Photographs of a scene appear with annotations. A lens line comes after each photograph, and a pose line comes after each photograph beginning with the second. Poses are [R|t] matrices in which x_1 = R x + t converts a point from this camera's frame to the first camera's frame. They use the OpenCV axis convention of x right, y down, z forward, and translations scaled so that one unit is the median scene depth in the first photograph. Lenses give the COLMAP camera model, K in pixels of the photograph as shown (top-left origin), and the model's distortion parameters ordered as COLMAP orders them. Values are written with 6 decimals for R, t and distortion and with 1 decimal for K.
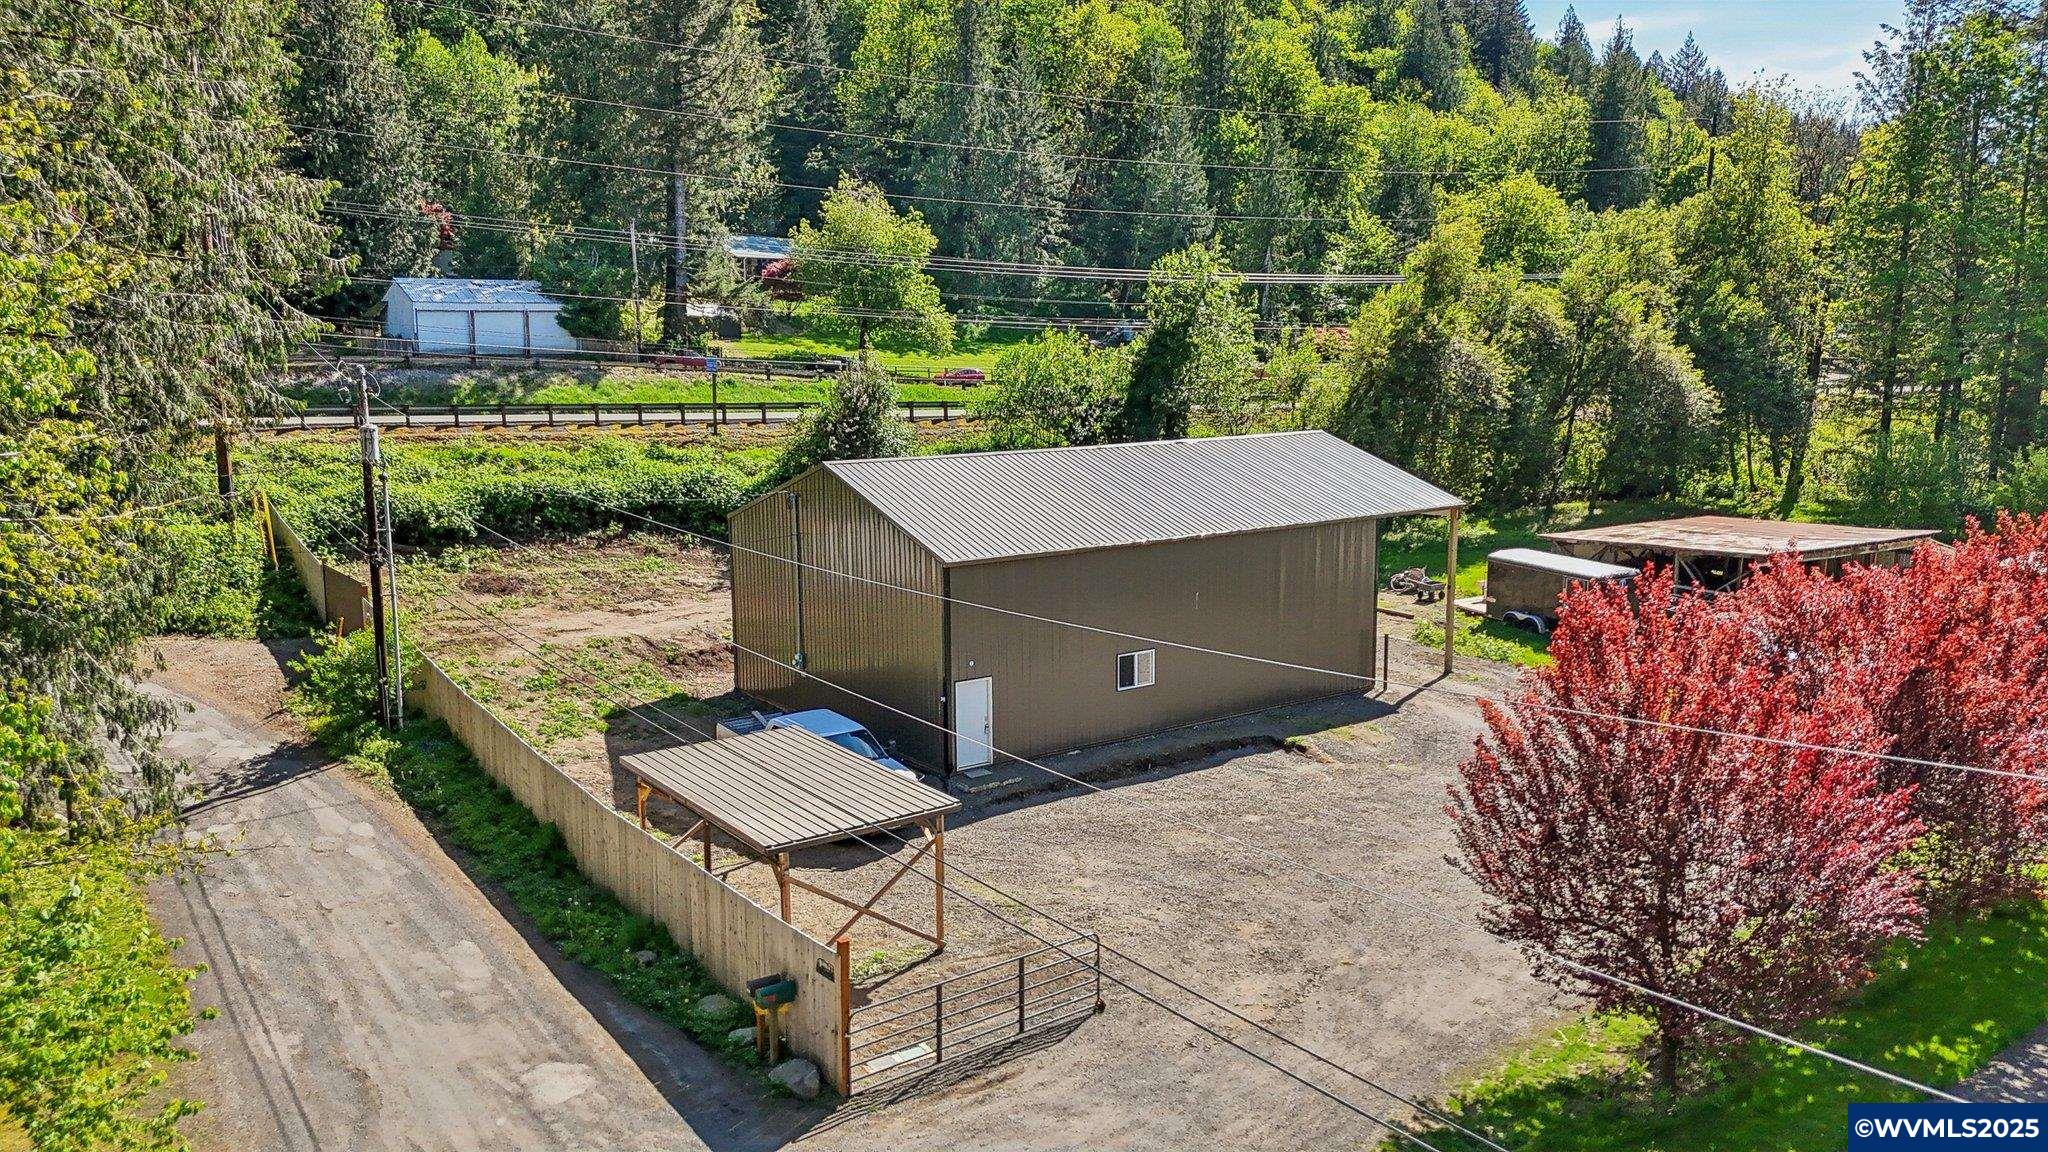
lens RADIAL K [[1511.1, 0, 1004.0], [0, 1511.1, 580.9], [0, 0, 1]] dist [0.063172, -0.068510]
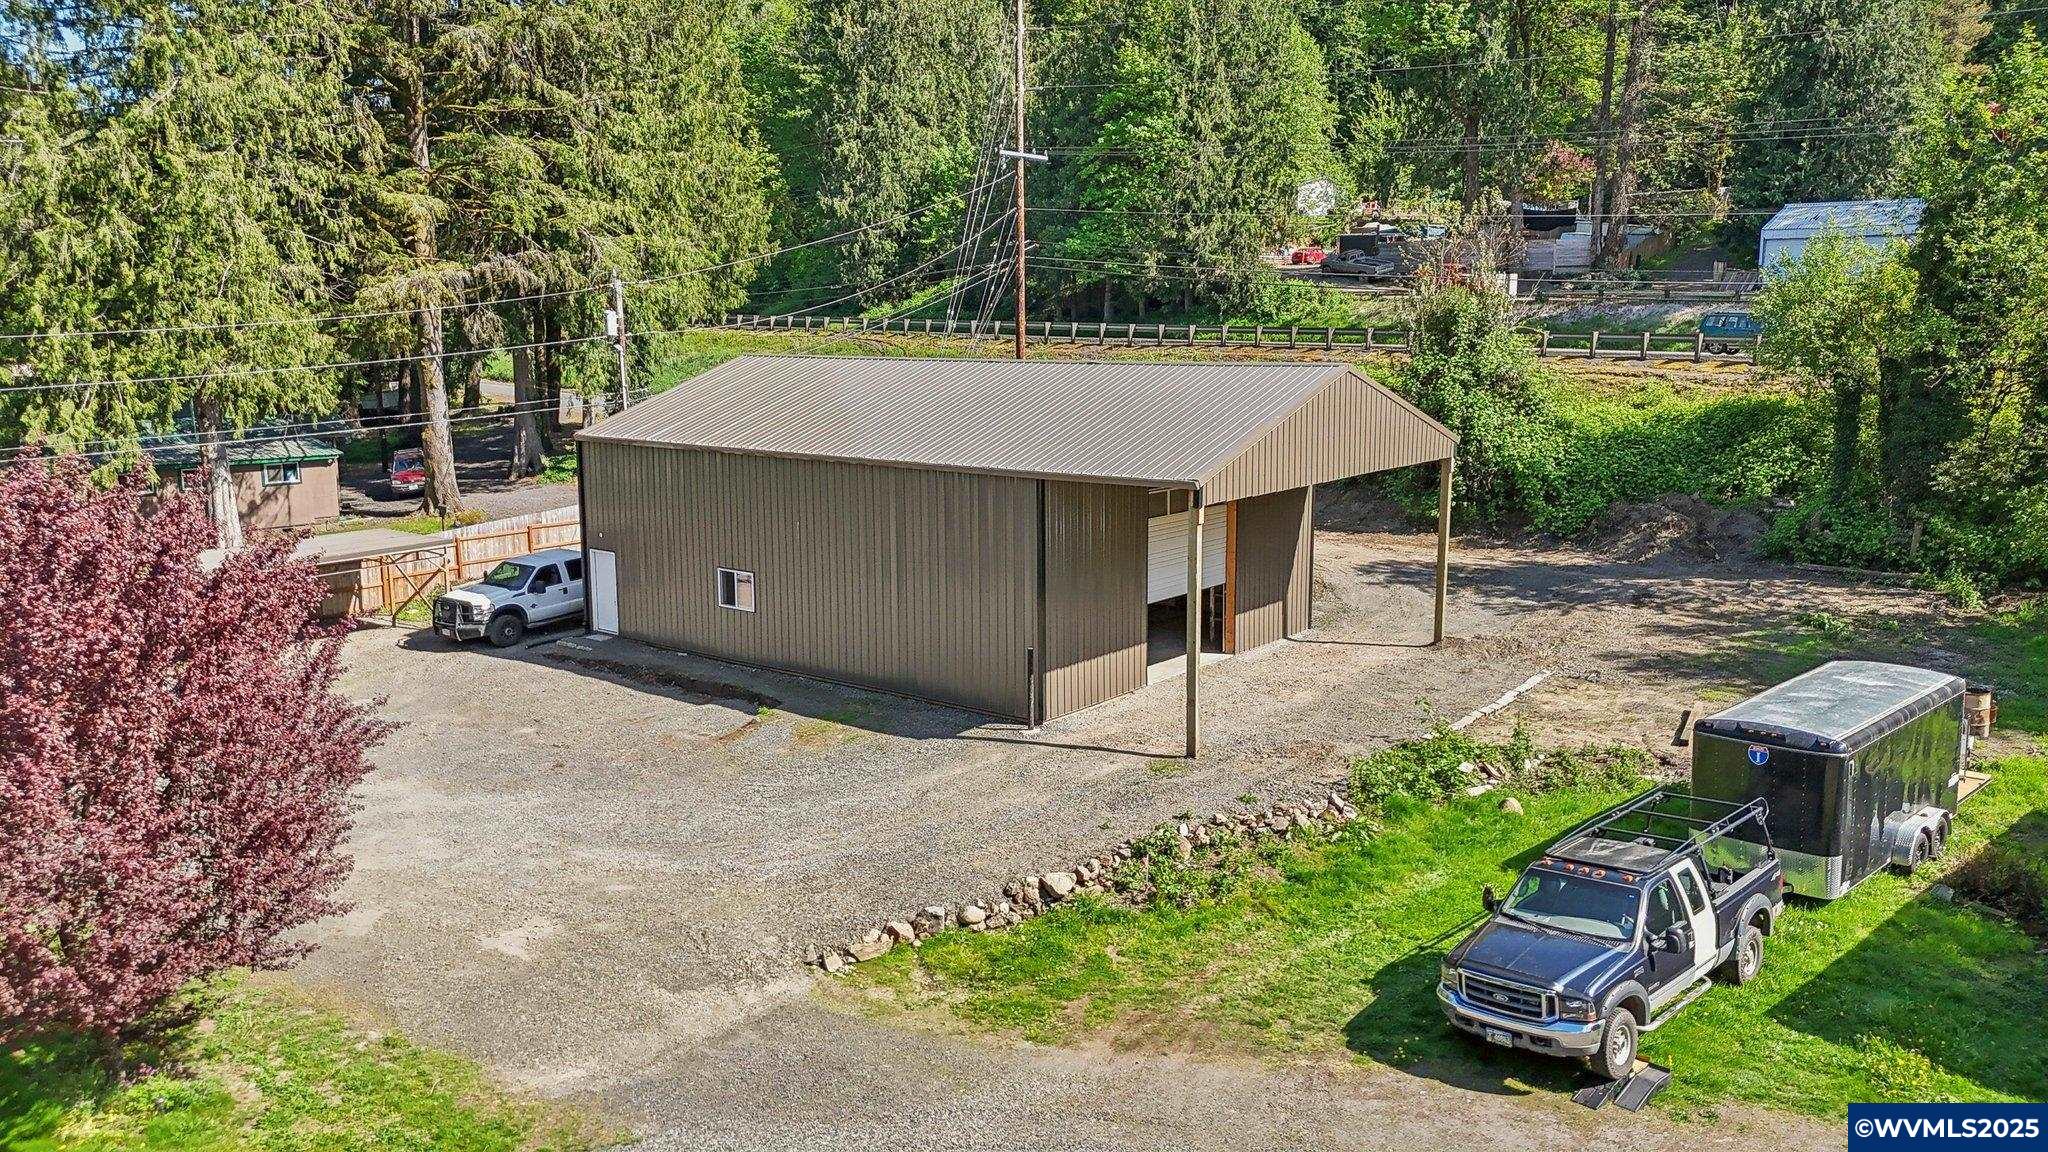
lens RADIAL K [[1511.1, 0, 1004.0], [0, 1511.1, 580.9], [0, 0, 1]] dist [0.063172, -0.068510]
pose [[0.278743, 0.172458, -0.944754, 0.663740], [-0.147068, 0.979806, 0.135465, -0.063711], [0.949038, 0.101183, 0.298478, 0.579516]]
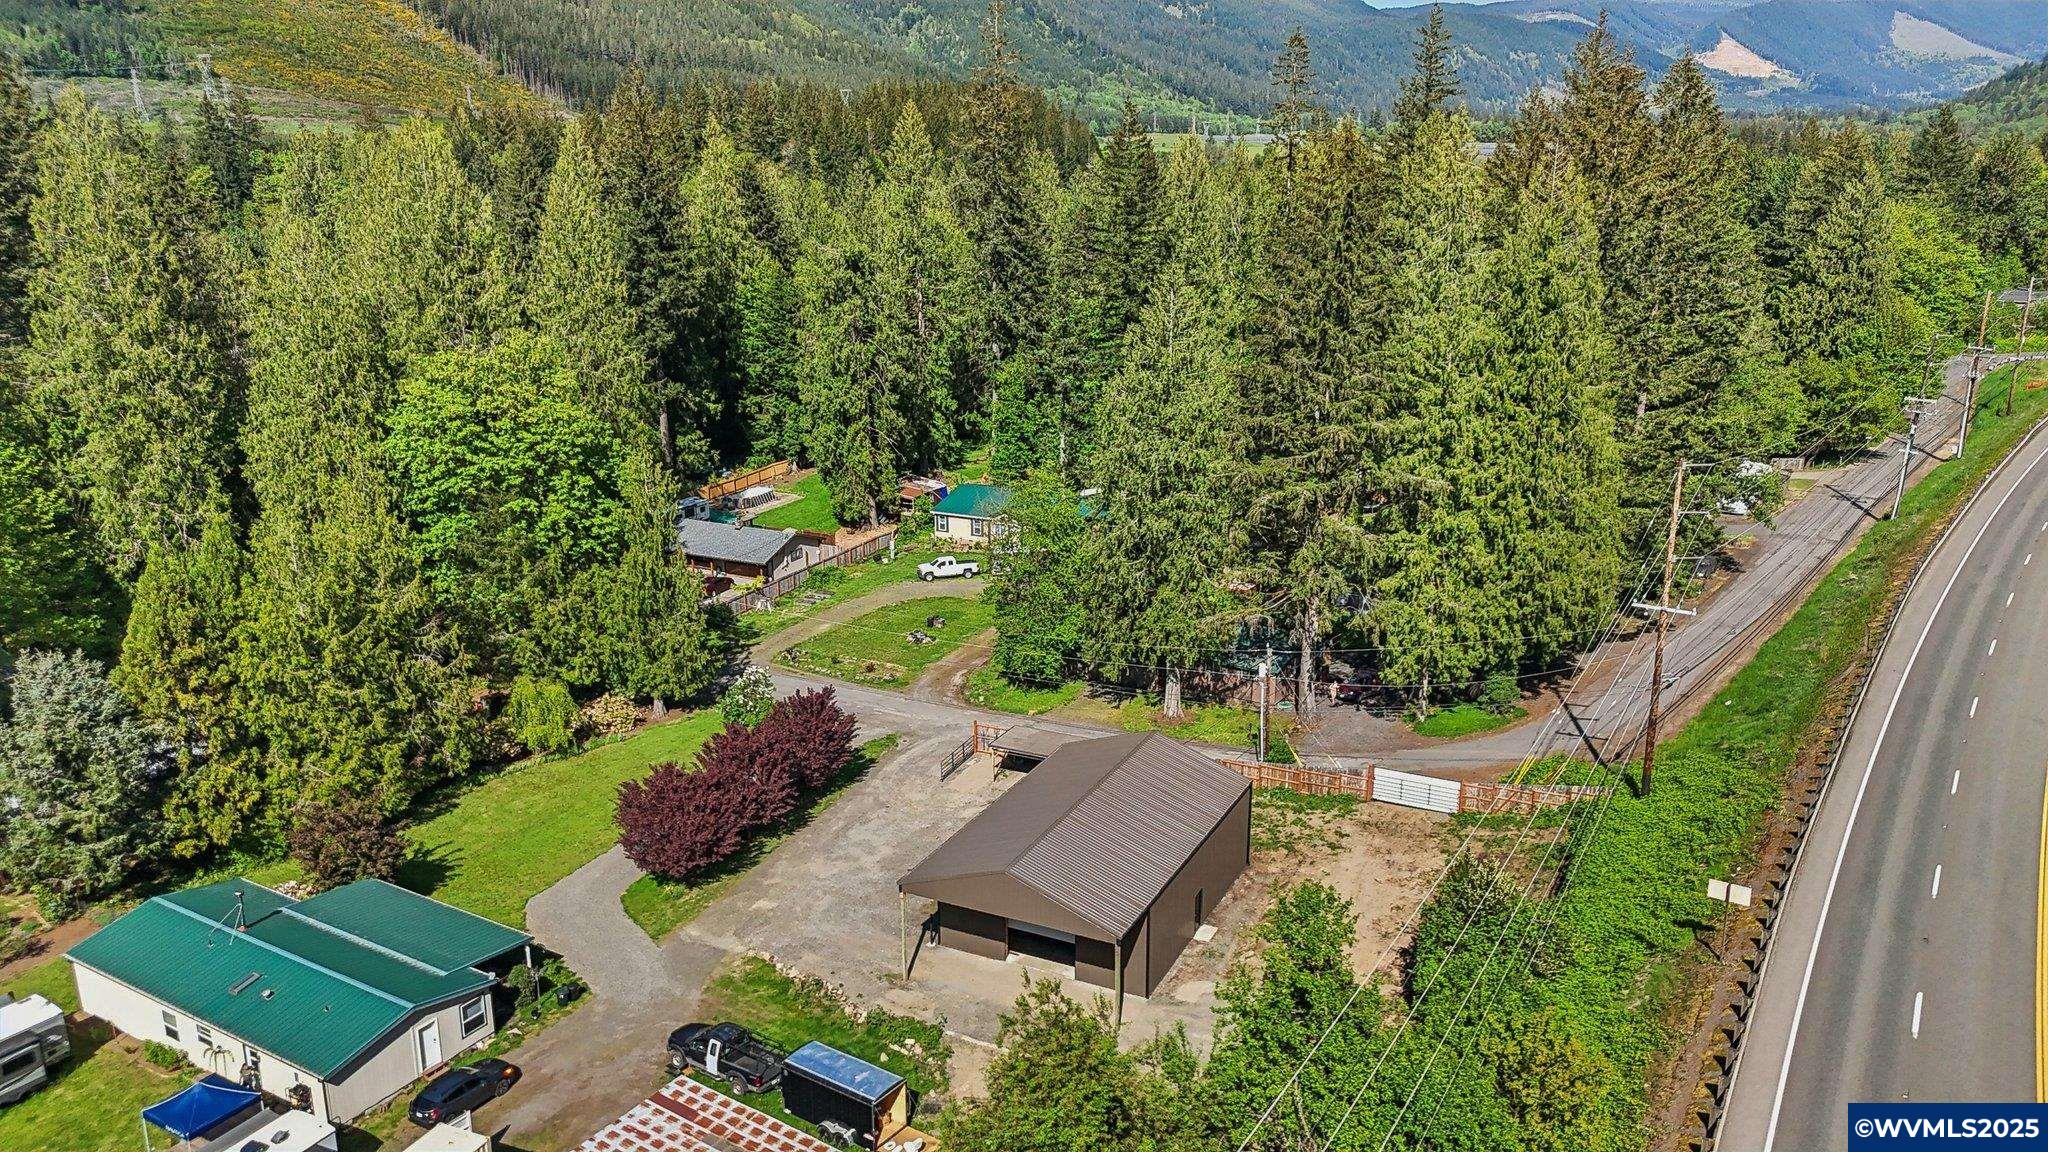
lens RADIAL K [[1511.1, 0, 1004.0], [0, 1511.1, 580.9], [0, 0, 1]] dist [0.063172, -0.068510]
pose [[-0.883241, 0.149869, -0.444326, 0.668310], [-0.057603, 0.905698, 0.419992, -0.780509], [0.465368, 0.396548, -0.791316, 1.681741]]
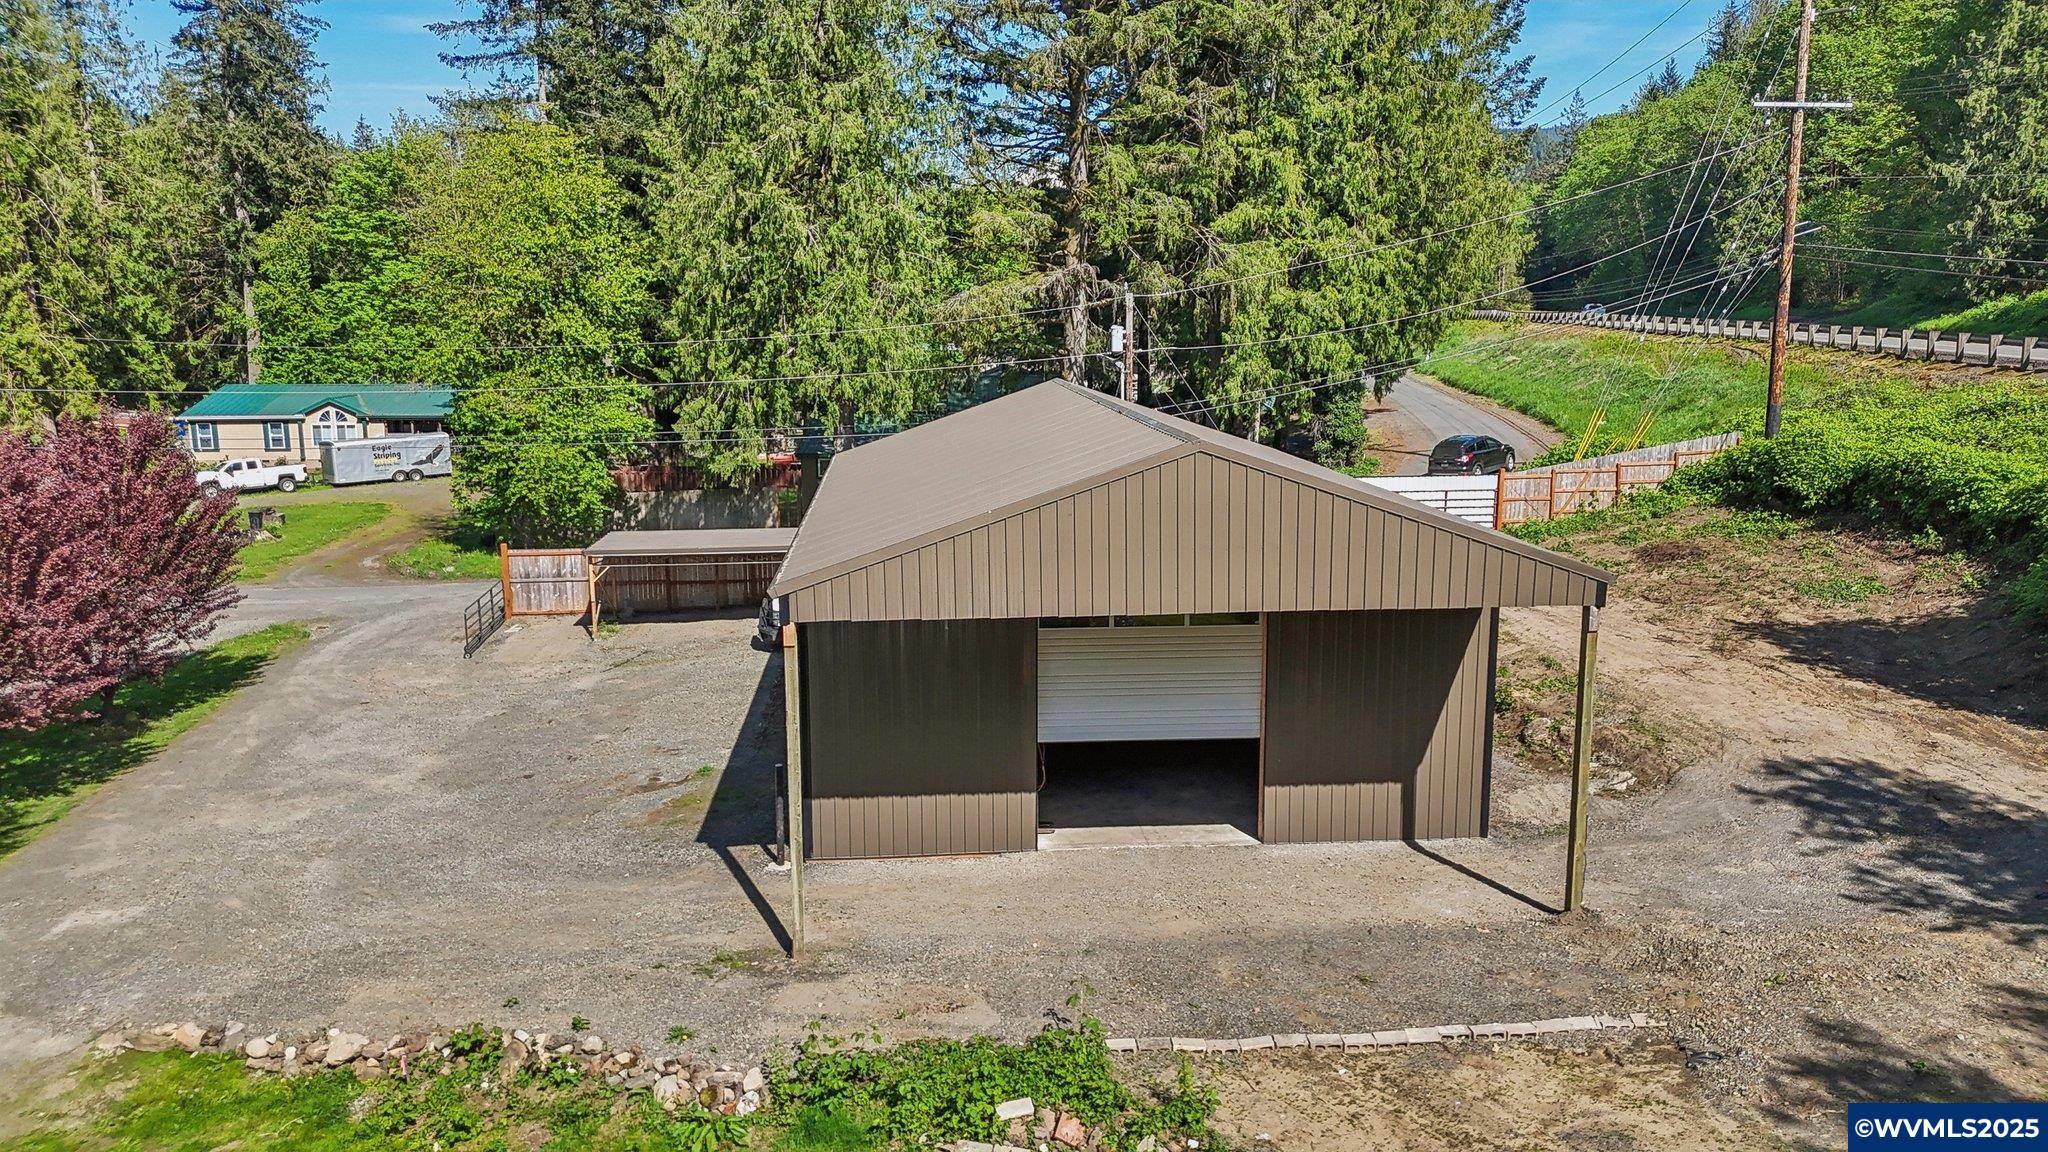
lens RADIAL K [[1515.9, 0, 1024.0], [0, 1515.9, 576.0], [0, 0, 1]] dist [0.008531, 0.003529]
pose [[-0.502151, 0.160544, -0.849747, 0.496306], [-0.129289, 0.957635, 0.257330, -0.135929], [0.855061, 0.239082, -0.460121, 0.972289]]
